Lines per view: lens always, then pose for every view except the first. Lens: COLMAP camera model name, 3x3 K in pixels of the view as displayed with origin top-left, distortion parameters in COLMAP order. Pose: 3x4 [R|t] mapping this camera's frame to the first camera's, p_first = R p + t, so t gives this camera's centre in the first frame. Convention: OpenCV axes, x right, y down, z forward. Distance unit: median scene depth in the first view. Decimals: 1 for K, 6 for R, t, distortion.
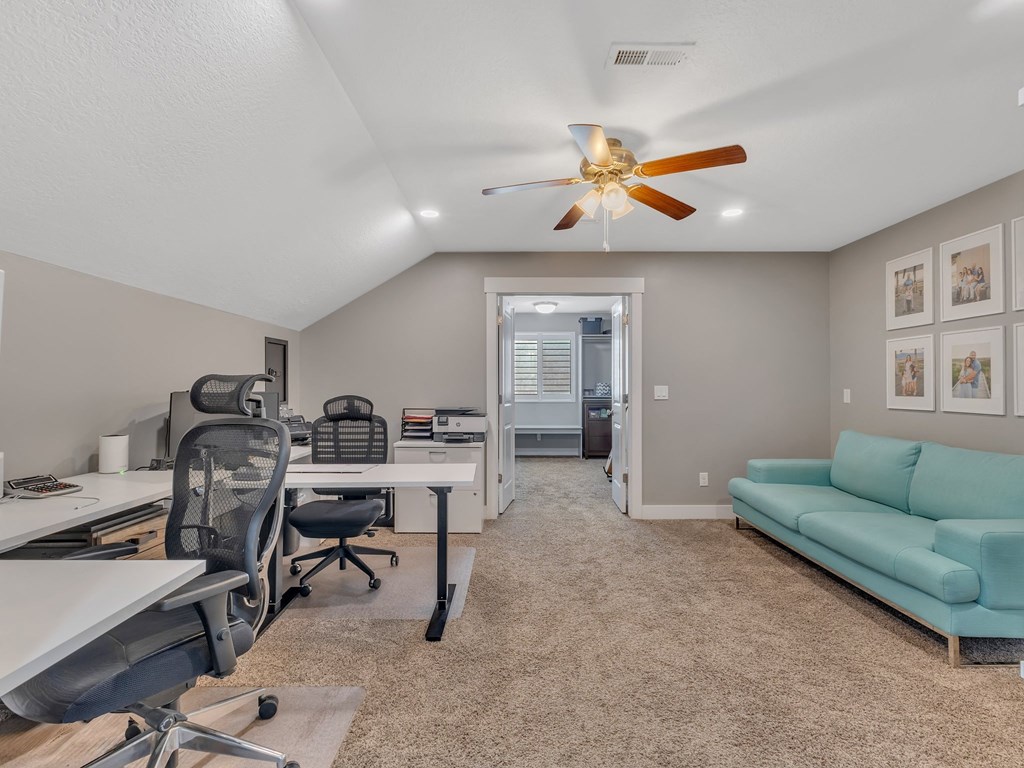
lens RADIAL K [[499.5, 0, 510.1], [0, 499.5, 382.7], [0, 0, 1]] dist [0.005139, 0.001474]
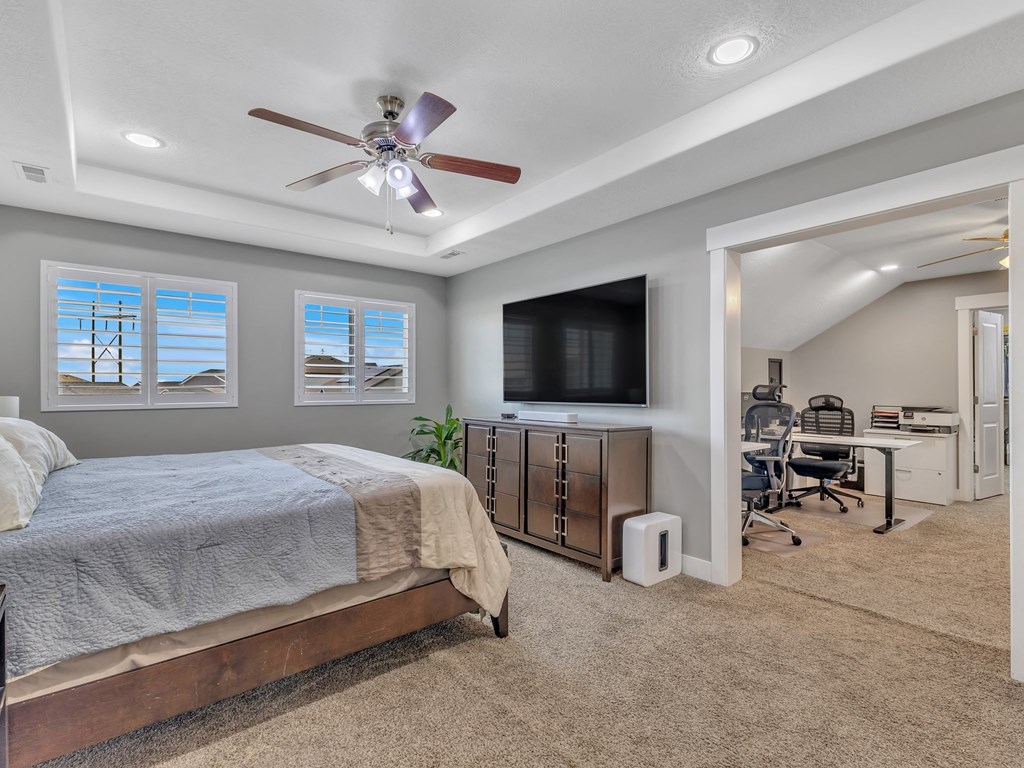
lens RADIAL K [[499.5, 0, 508.7], [0, 499.5, 383.2], [0, 0, 1]] dist [0.005139, 0.001474]
pose [[0.628184, -0.004850, -0.778050, 0.282422], [0.005642, 0.999983, -0.001679, -0.014250], [0.778045, -0.003335, 0.628200, -0.784550]]
